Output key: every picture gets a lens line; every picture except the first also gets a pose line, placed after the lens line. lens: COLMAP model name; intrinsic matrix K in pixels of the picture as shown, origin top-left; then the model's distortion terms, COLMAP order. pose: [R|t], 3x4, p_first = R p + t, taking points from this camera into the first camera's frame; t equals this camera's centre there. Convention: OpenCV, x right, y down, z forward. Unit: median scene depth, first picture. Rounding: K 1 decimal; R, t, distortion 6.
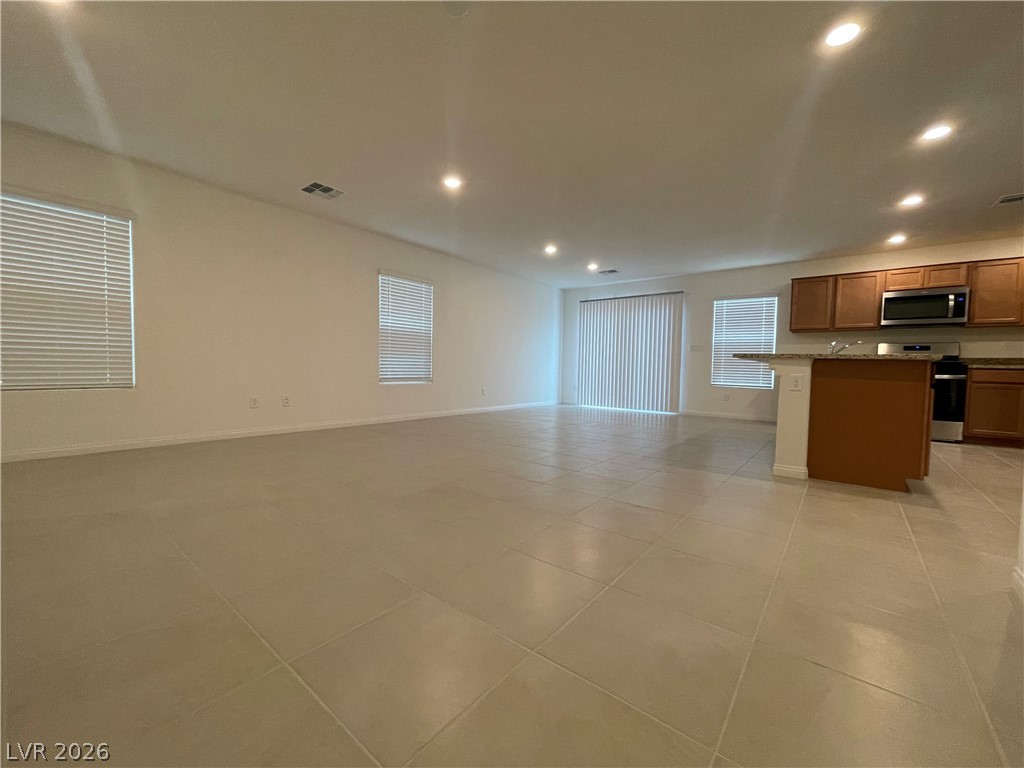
lens RADIAL K [[411.9, 0, 512.0], [0, 411.9, 384.0], [0, 0, 1]] dist [0.001753, 0.000554]
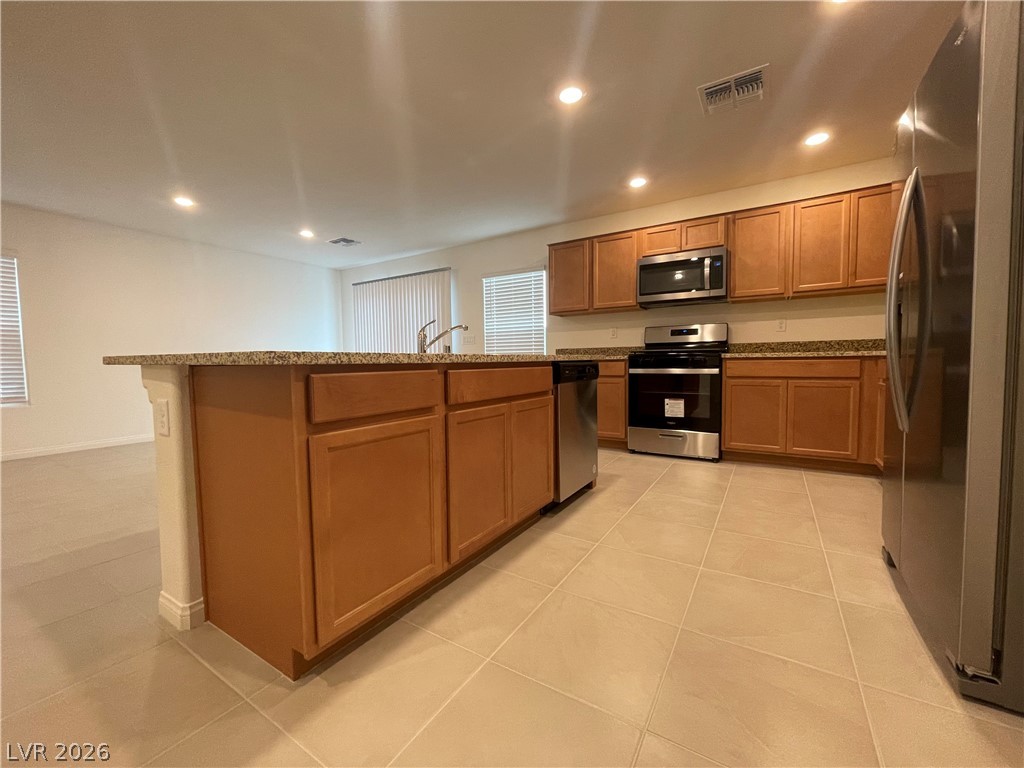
lens RADIAL K [[419.3, 0, 509.1], [0, 419.3, 384.5], [0, 0, 1]] dist [0.000851, 0.000548]
pose [[0.992691, -0.043888, 0.112424, 0.588770], [0.042326, 0.998972, 0.016246, -0.018295], [-0.113021, -0.011368, 0.993528, 0.282655]]
